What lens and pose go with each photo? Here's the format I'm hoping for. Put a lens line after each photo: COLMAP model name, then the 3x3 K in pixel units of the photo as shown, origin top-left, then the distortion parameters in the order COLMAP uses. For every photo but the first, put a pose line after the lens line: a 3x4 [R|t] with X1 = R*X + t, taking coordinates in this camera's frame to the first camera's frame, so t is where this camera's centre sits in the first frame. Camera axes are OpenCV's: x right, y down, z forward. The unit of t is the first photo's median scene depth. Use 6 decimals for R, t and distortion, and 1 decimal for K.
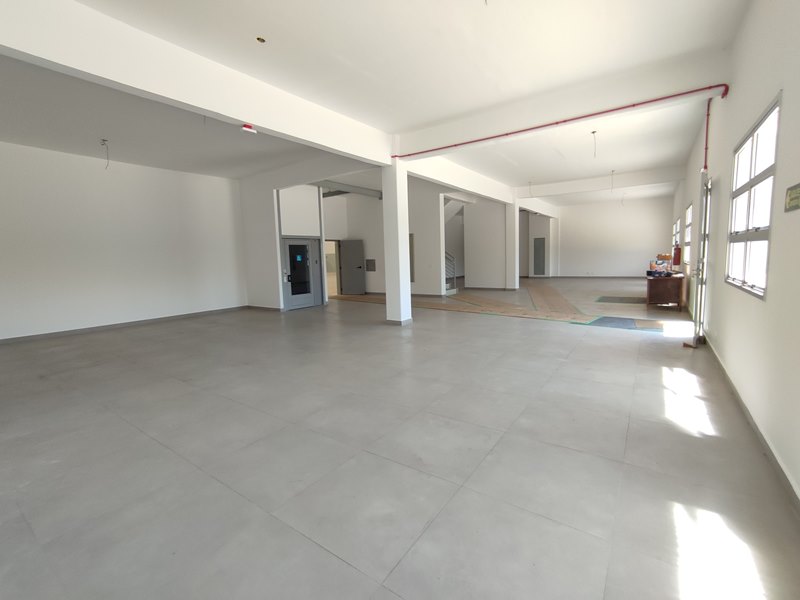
lens RADIAL K [[362.9, 0, 403.6], [0, 362.9, 300.6], [0, 0, 1]] dist [-0.020943, 0.011462]
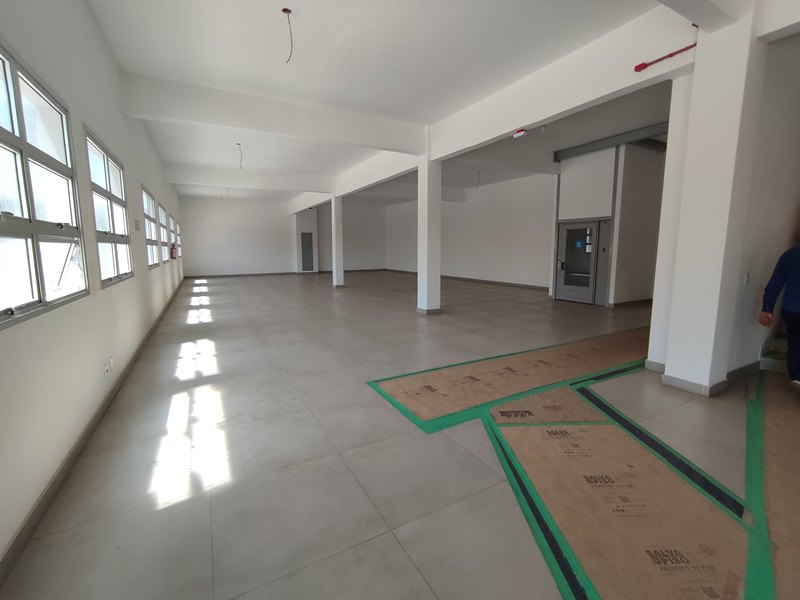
lens RADIAL K [[362.9, 0, 399.7], [0, 362.9, 294.4], [0, 0, 1]] dist [-0.020943, 0.011462]
pose [[-0.464661, 0.144842, -0.873562, 1.091341], [-0.088267, 0.974041, 0.208452, -0.226092], [0.881078, 0.173966, -0.439814, 1.615889]]
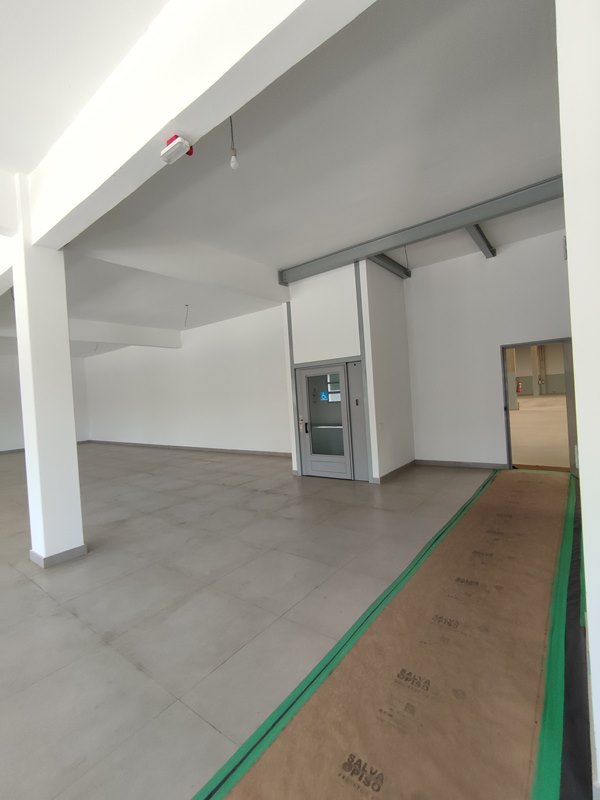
lens RADIAL K [[362.9, 0, 306.7], [0, 362.9, 398.6], [0, 0, 1]] dist [-0.020943, 0.011462]
pose [[-0.056930, 0.042505, -0.997473, 0.522502], [-0.053264, 0.997541, 0.045548, -0.220454], [0.996956, 0.055723, -0.054526, 1.586044]]
